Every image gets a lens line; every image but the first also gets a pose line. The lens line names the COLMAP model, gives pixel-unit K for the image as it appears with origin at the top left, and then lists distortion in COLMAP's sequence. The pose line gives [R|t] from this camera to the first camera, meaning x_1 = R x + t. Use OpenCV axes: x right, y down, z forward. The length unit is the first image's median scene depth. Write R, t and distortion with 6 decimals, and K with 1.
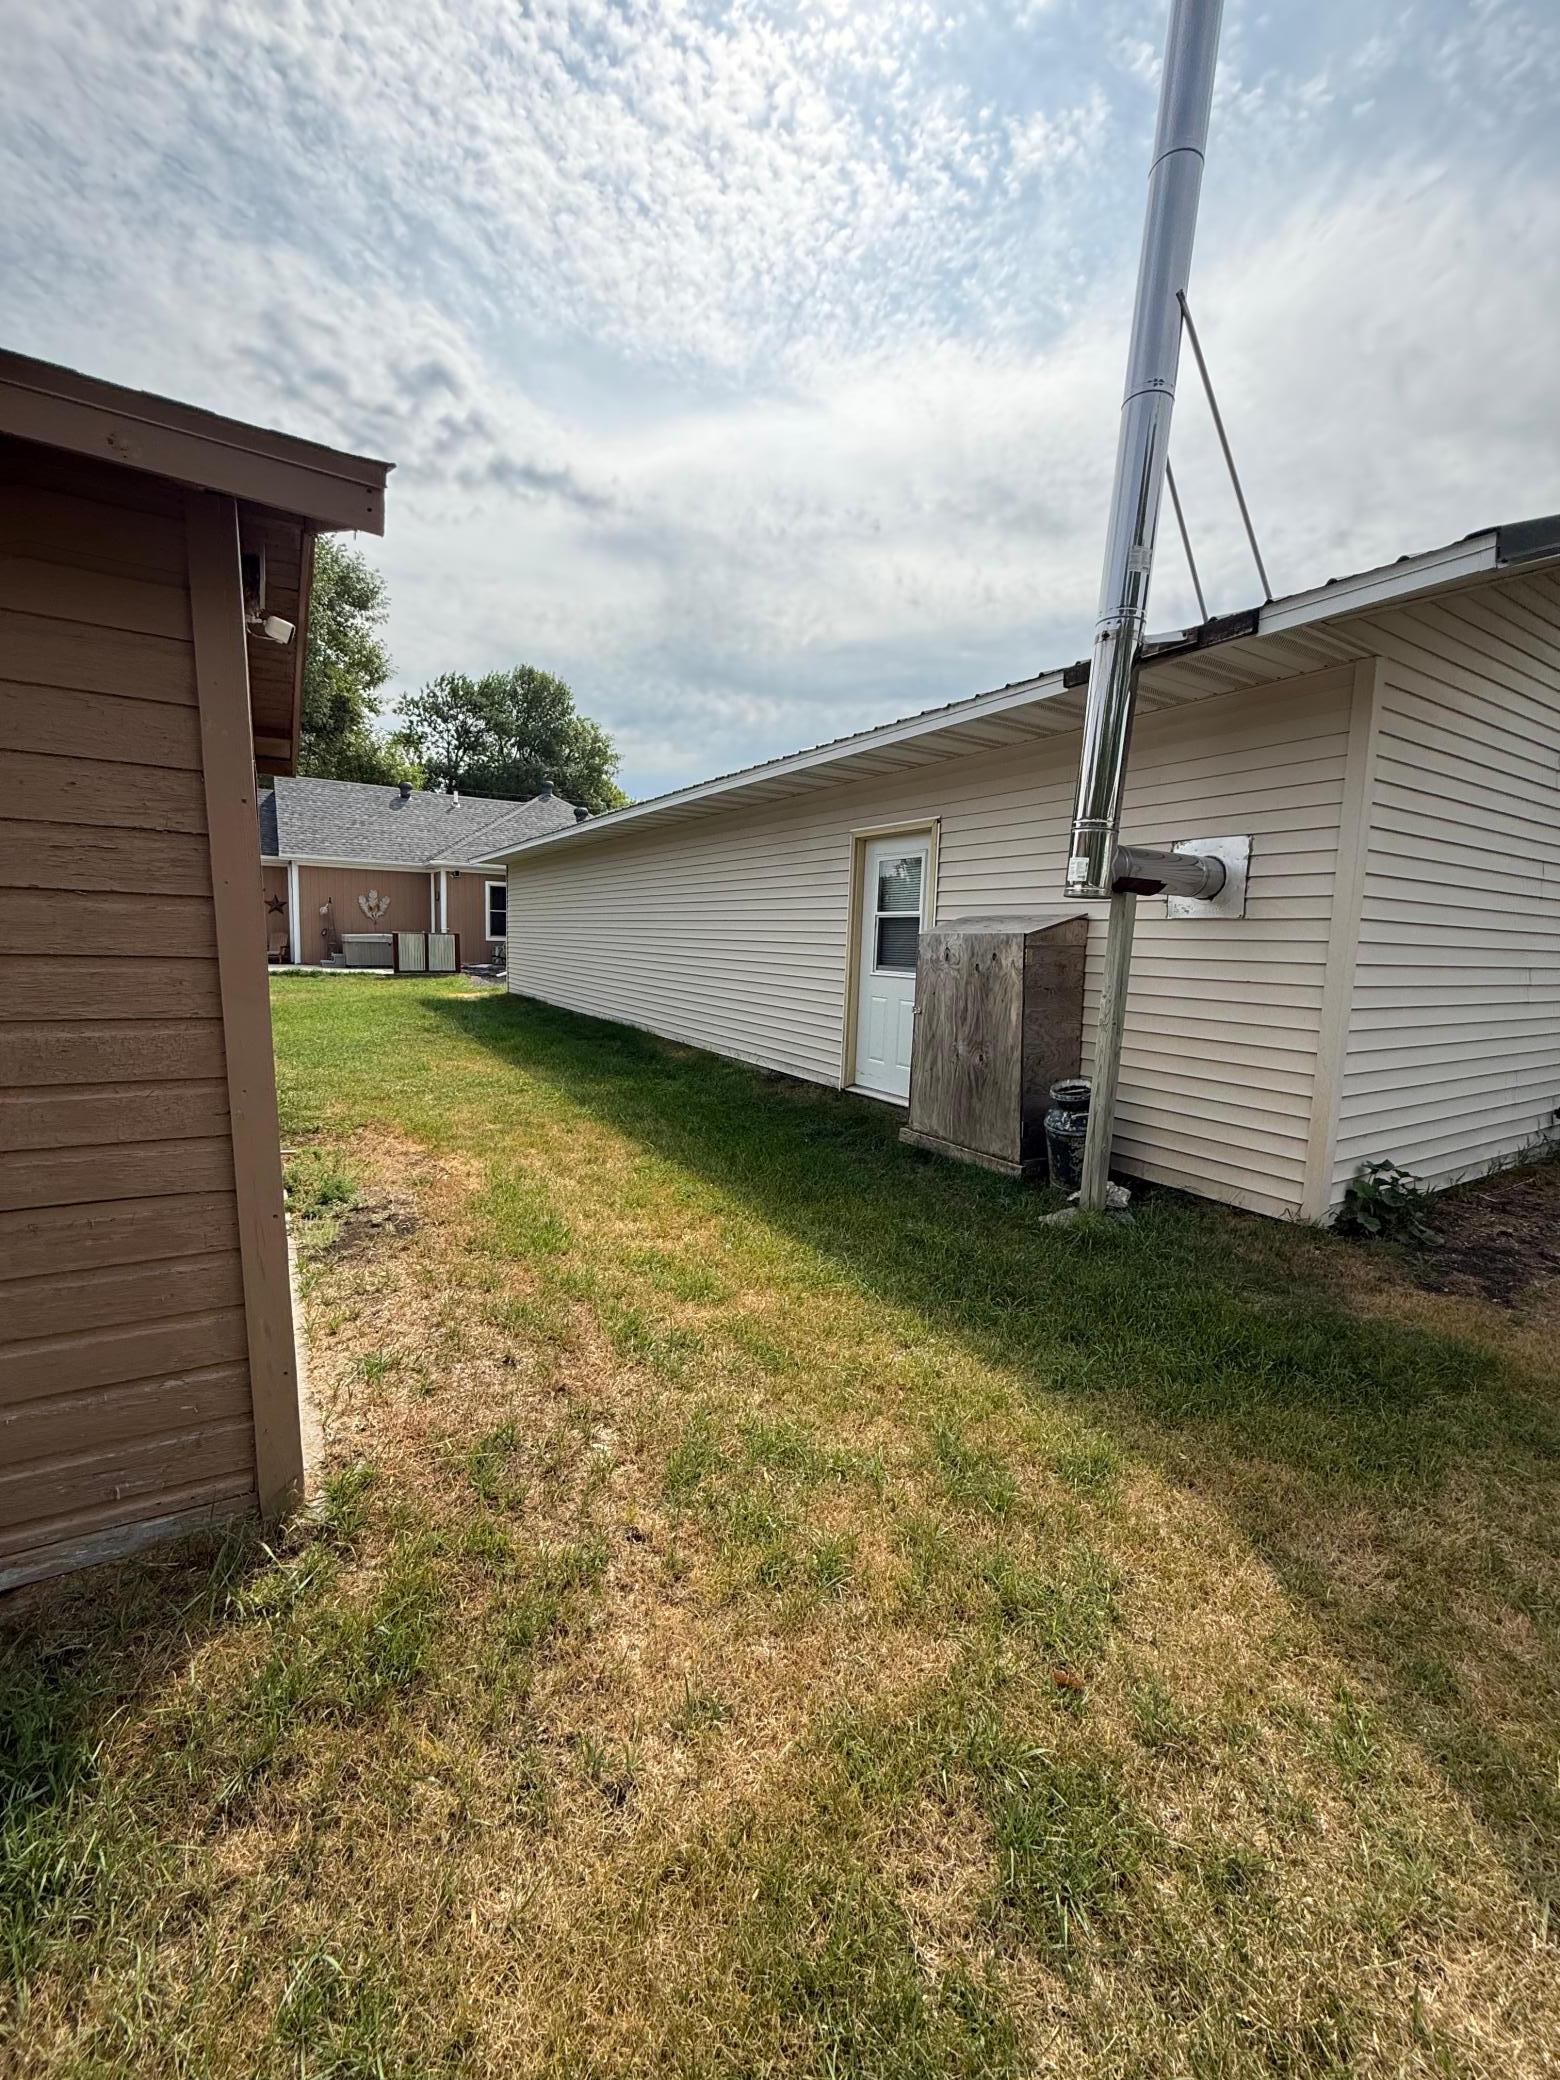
lens RADIAL K [[814.3, 0, 780.0], [0, 814.3, 1040.0], [0, 0, 1]] dist [0.002354, -0.000078]
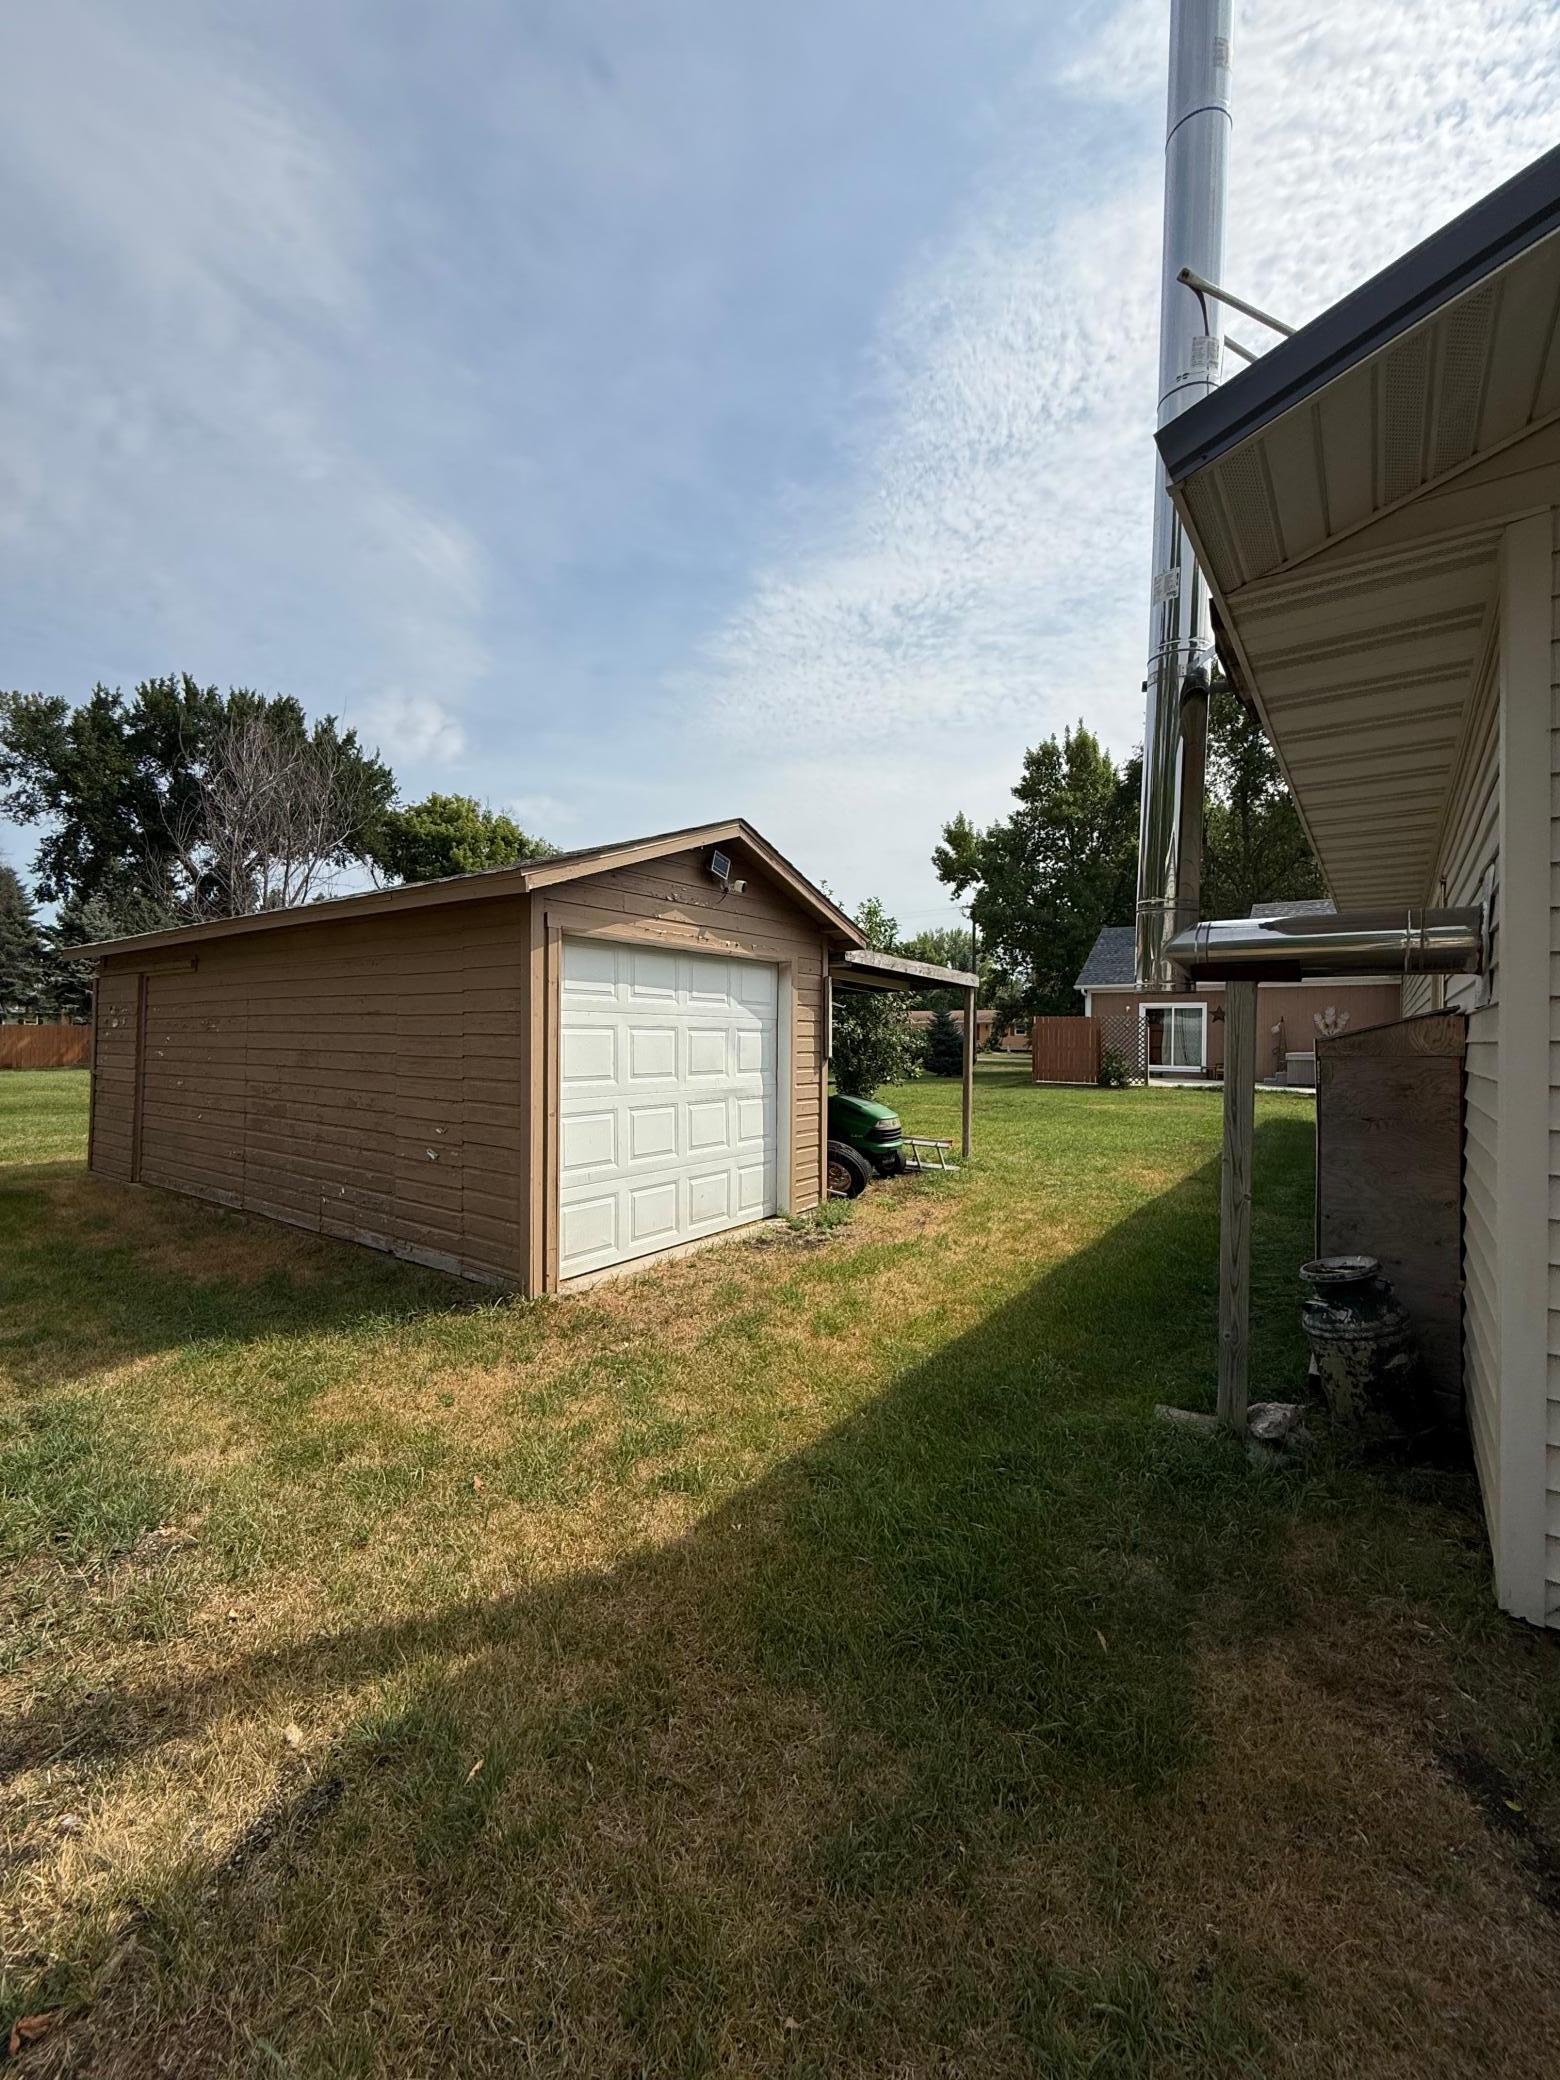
lens RADIAL K [[814.3, 0, 780.0], [0, 814.3, 1040.0], [0, 0, 1]] dist [0.002354, -0.000078]
pose [[0.391328, -0.020057, -0.920033, 1.054099], [-0.114510, 0.990931, -0.070308, -0.034048], [0.913099, 0.132866, 0.385482, 0.391386]]
